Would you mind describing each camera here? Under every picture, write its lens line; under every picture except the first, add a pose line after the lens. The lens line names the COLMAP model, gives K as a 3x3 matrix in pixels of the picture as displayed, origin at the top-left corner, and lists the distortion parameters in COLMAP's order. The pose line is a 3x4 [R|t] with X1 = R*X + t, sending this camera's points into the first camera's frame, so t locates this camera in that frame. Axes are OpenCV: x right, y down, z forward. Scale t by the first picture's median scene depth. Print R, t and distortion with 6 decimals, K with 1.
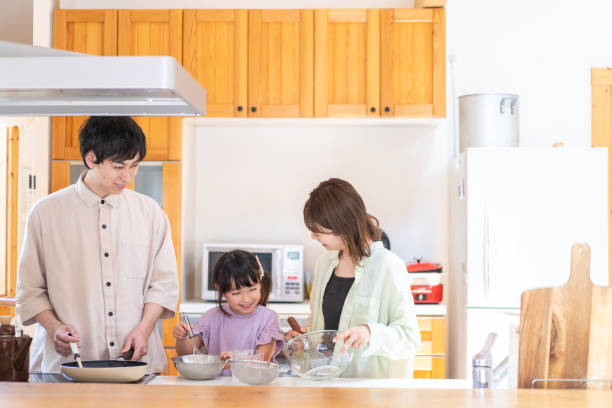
lens RADIAL K [[1064.7, 0, 306.6], [0, 1064.7, 202.0], [0, 0, 1]] dist [0.043911, 0.000000]
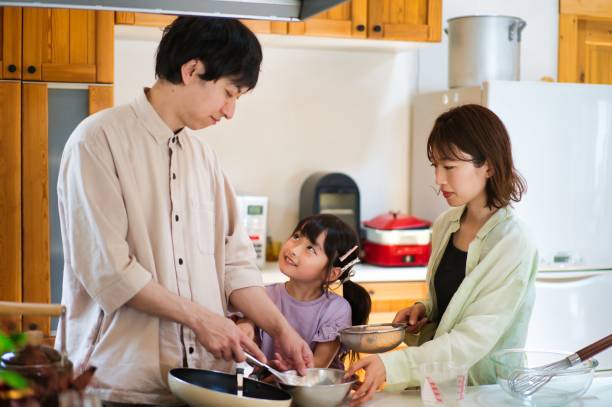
lens RADIAL K [[1064.7, 0, 307.6], [0, 1064.7, 206.7], [0, 0, 1]] dist [0.043911, 0.000000]
pose [[0.934746, -0.006338, 0.355260, -0.260073], [-0.016772, 0.997939, 0.061933, -0.001440], [-0.354921, -0.063850, 0.932713, 0.256295]]
